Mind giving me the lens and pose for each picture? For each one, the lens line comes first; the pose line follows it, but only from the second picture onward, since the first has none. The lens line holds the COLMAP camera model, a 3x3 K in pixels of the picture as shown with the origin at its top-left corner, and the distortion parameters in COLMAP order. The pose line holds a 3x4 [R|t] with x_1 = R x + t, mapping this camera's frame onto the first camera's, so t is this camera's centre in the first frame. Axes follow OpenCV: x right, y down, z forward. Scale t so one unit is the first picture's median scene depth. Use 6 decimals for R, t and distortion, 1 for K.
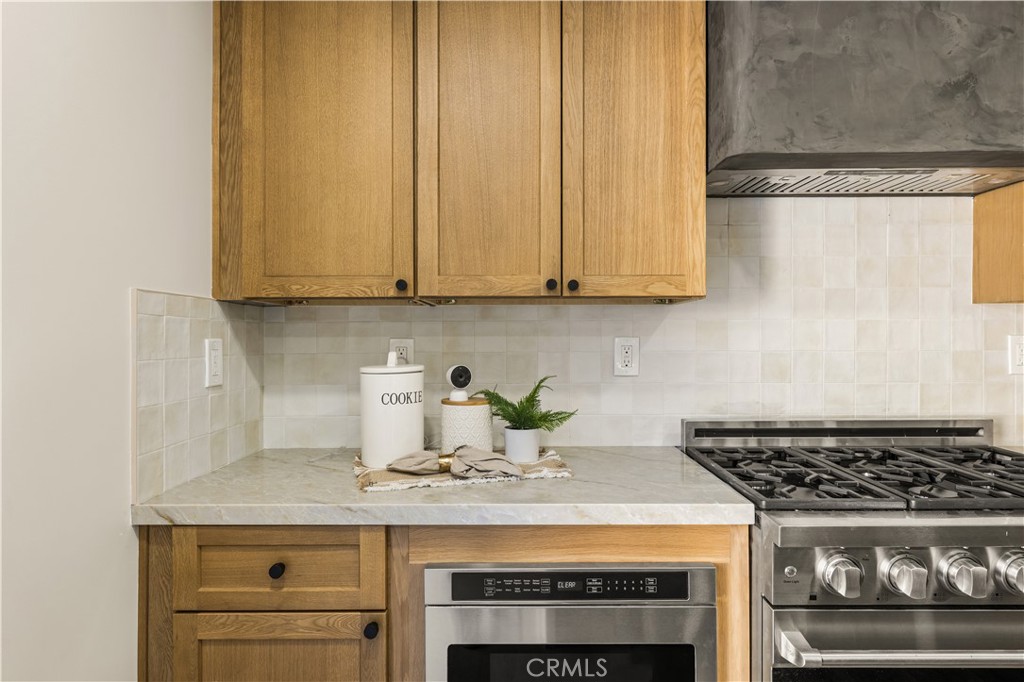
lens RADIAL K [[606.3, 0, 512.0], [0, 606.3, 341.0], [0, 0, 1]] dist [-0.002878, -0.001426]
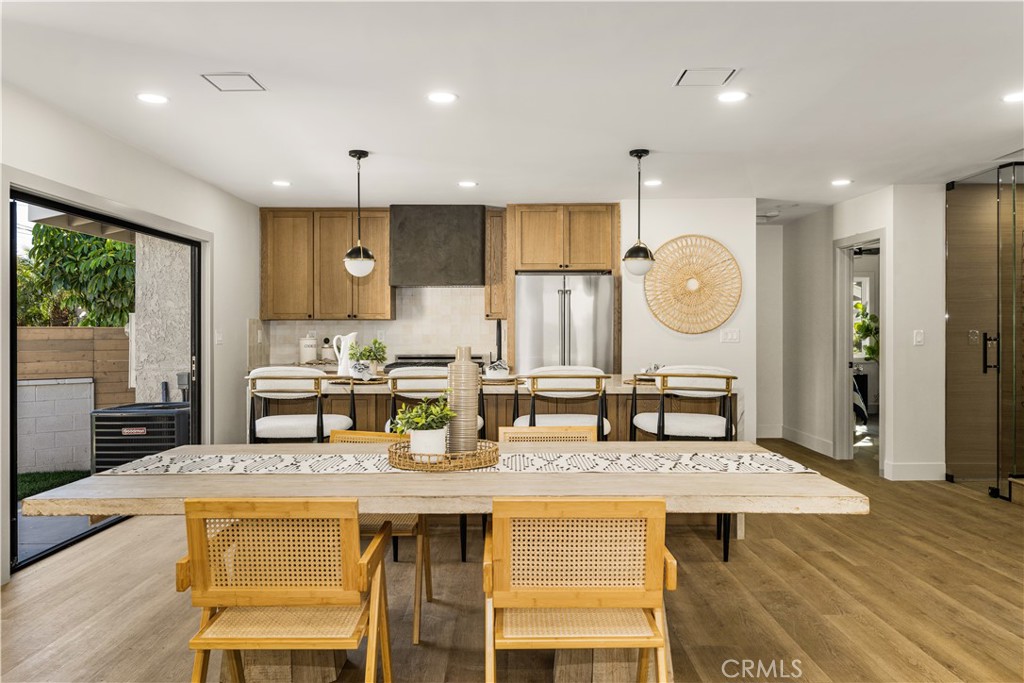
lens RADIAL K [[749.1, 0, 511.6], [0, 749.1, 328.8], [0, 0, 1]] dist [-0.000502, 0.005483]
pose [[0.999983, 0.000240, 0.005790, 1.051297], [-0.000187, 0.999958, -0.009178, 0.030405], [-0.005792, 0.009177, 0.999941, -3.685477]]
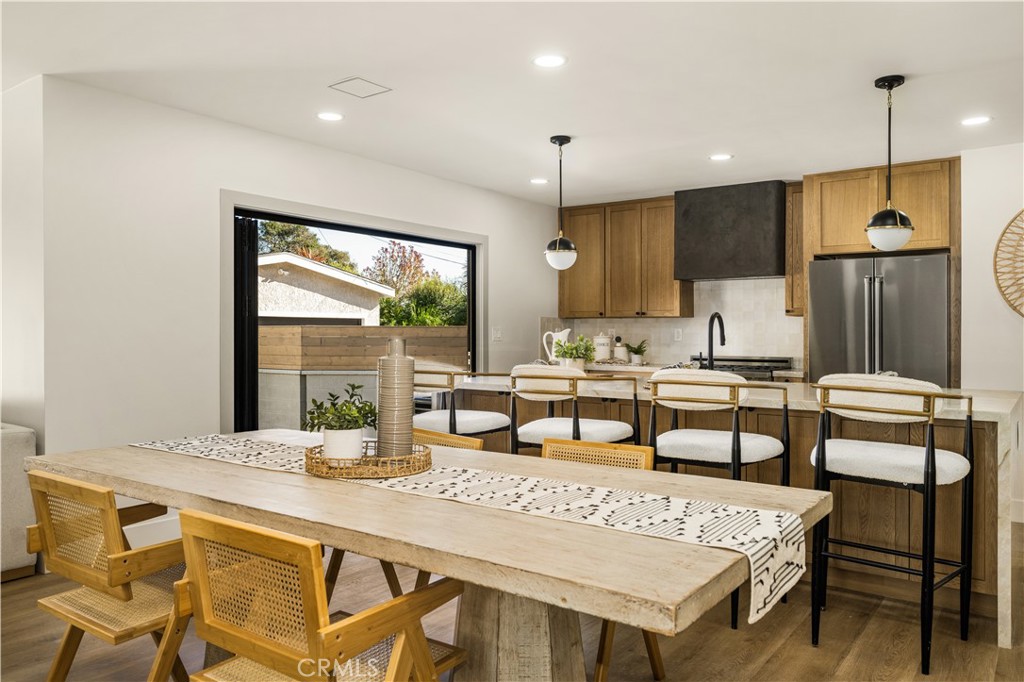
lens RADIAL K [[749.1, 0, 511.6], [0, 749.1, 328.3], [0, 0, 1]] dist [-0.000502, 0.005483]
pose [[0.815823, 0.000917, -0.578301, 2.018204], [-0.008608, 0.999907, -0.010558, 0.048752], [0.578238, 0.013591, 0.815755, -3.050141]]
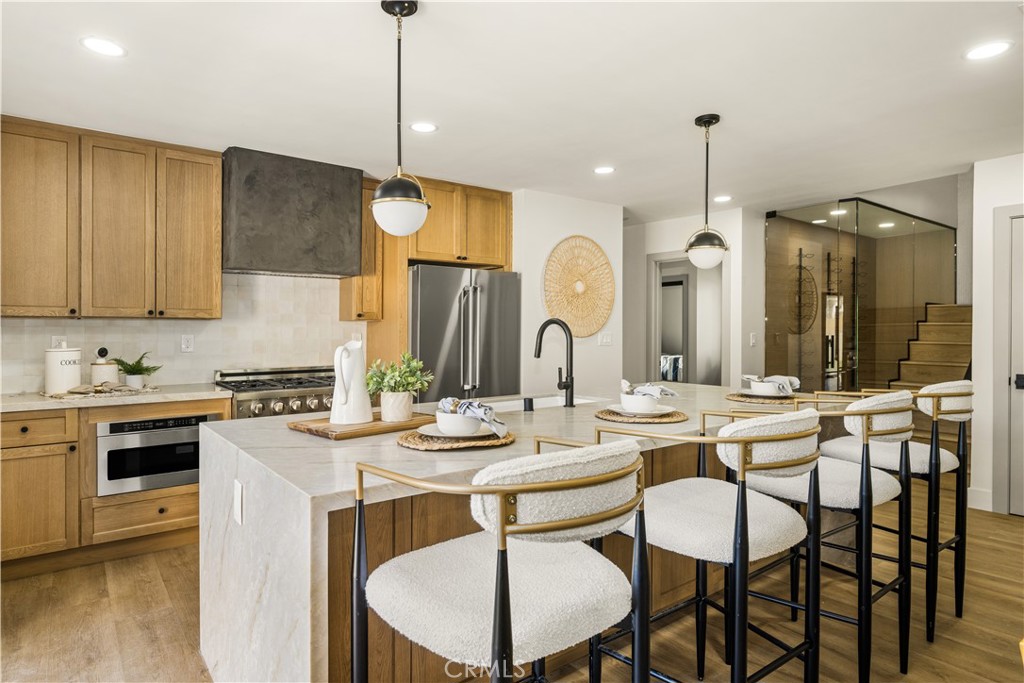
lens RADIAL K [[575.0, 0, 498.8], [0, 575.0, 327.6], [0, 0, 1]] dist [-0.000985, -0.001118]
pose [[0.795301, 0.004312, 0.606199, -0.214938], [0.005049, 0.999893, -0.013737, 0.004495], [-0.606193, 0.013986, 0.795194, -1.618260]]
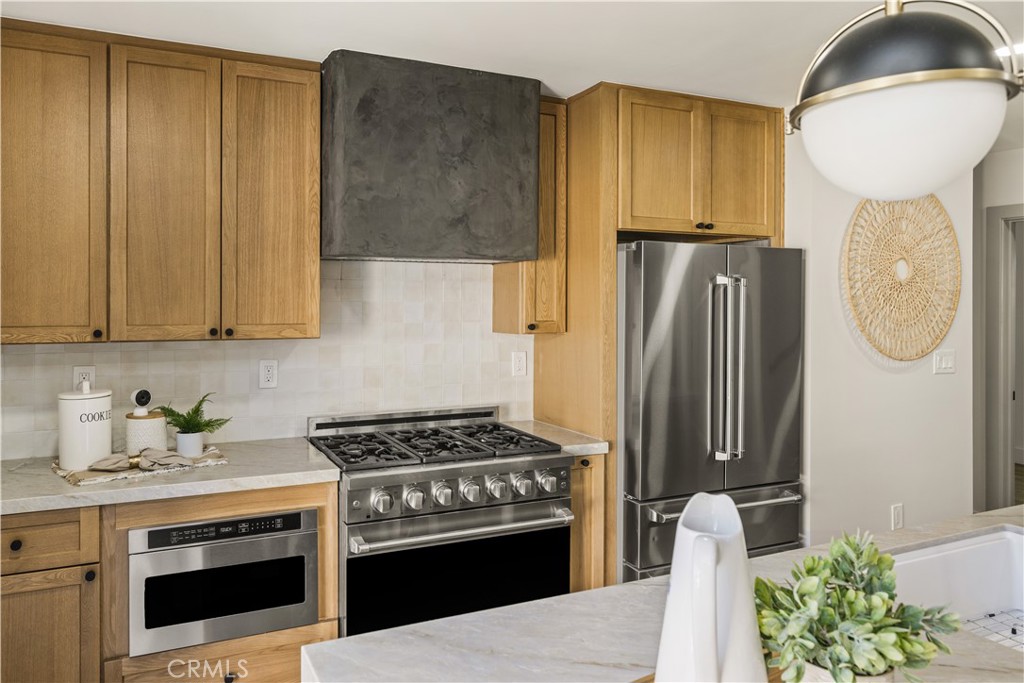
lens RADIAL K [[705.4, 0, 457.6], [0, 705.4, 304.4], [0, 0, 1]] dist [-0.004972, 0.000028]
pose [[0.911362, 0.002853, 0.411596, -0.095971], [0.000173, 0.999973, -0.007314, -0.144959], [-0.411606, 0.006737, 0.911337, -0.767451]]
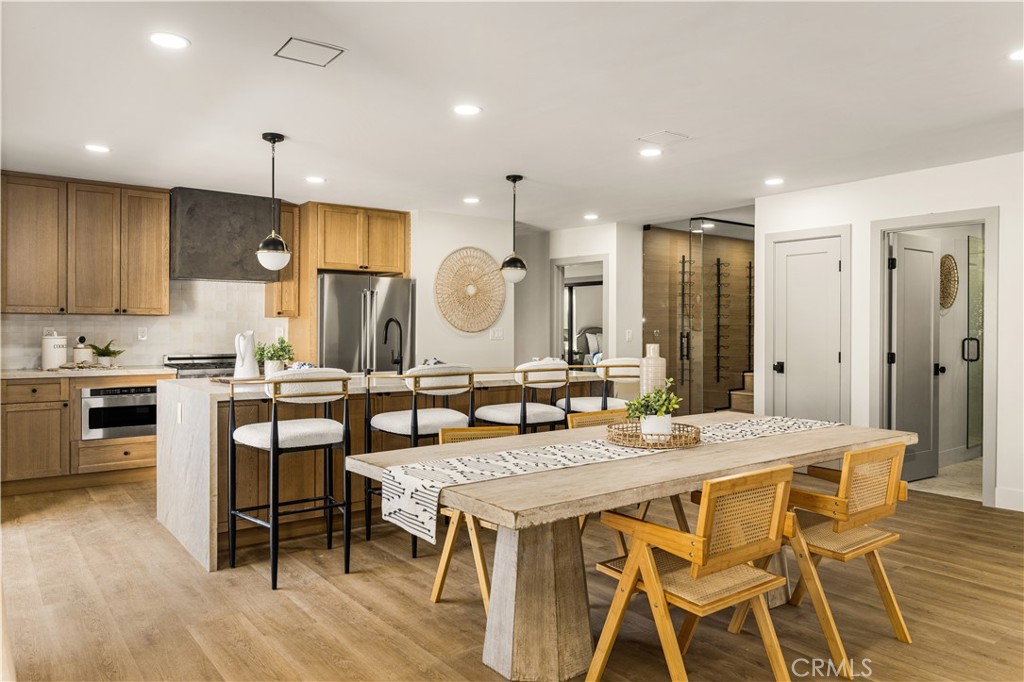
lens RADIAL K [[703.6, 0, 512.9], [0, 703.6, 330.5], [0, 0, 1]] dist [-0.000052, 0.001452]
pose [[0.789476, 0.004239, 0.613767, -0.567479], [-0.001505, 0.999987, -0.004971, 0.028756], [-0.613780, 0.003001, 0.789471, -3.244754]]
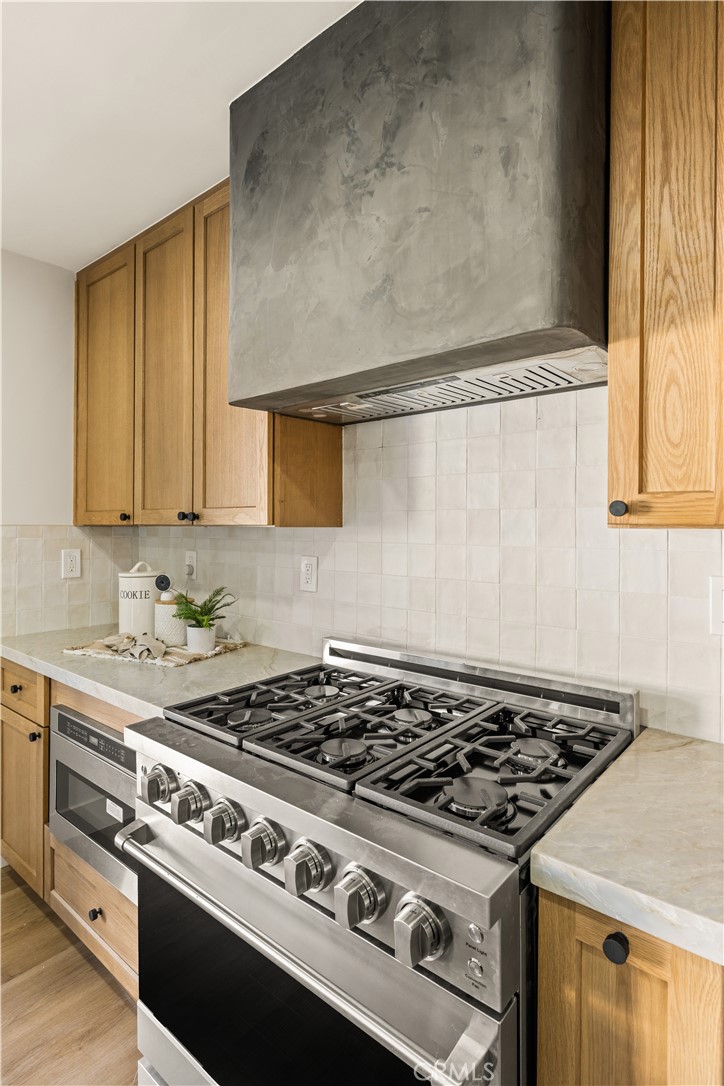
lens RADIAL K [[573.4, 0, 347.0], [0, 573.4, 523.1], [0, 0, 1]] dist [-0.000670, -0.000085]
pose [[0.758074, 0.002112, -0.652165, 1.113249], [-0.010022, 0.999914, -0.008412, -0.070516], [0.652091, 0.012913, 0.758031, 0.304651]]
